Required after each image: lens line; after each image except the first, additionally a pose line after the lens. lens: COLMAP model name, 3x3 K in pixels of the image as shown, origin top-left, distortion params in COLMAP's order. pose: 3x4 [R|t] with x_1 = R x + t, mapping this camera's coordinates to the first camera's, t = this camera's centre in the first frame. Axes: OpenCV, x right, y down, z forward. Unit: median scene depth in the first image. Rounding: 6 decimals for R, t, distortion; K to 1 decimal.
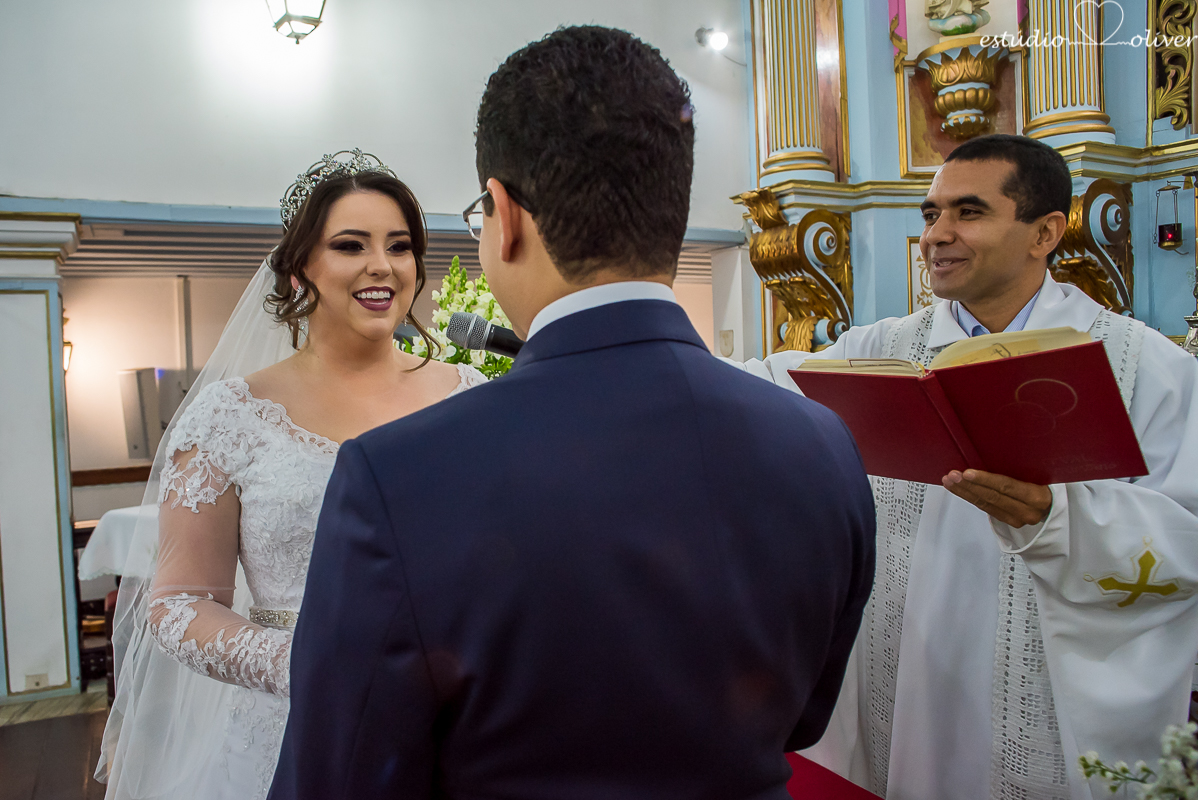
lens RADIAL K [[828.2, 0, 599.0], [0, 828.2, 400.0], [0, 0, 1]] dist [-0.133338, 0.100876]
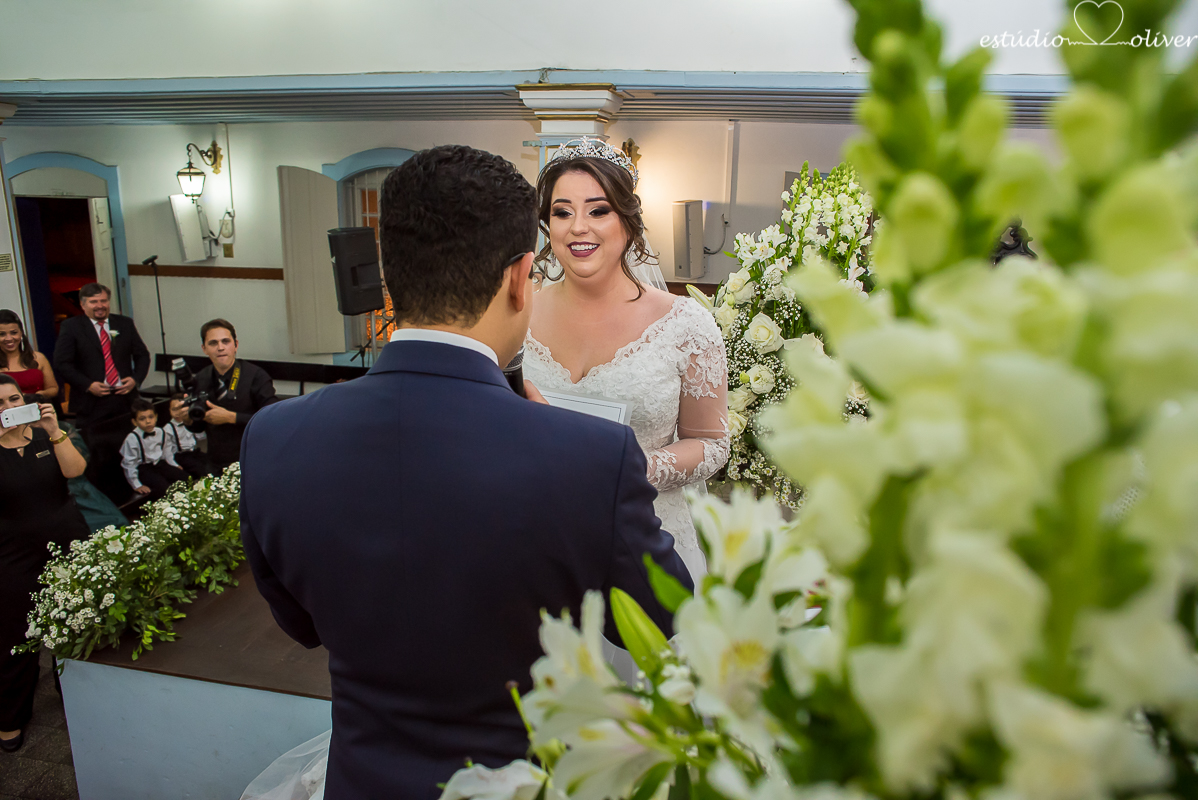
lens RADIAL K [[828.2, 0, 599.0], [0, 828.2, 400.0], [0, 0, 1]] dist [-0.133338, 0.100876]
pose [[0.765036, 0.198925, -0.612494, 0.177558], [-0.062709, 0.969587, 0.236575, -0.060136], [0.640927, -0.142579, 0.754244, -0.003248]]
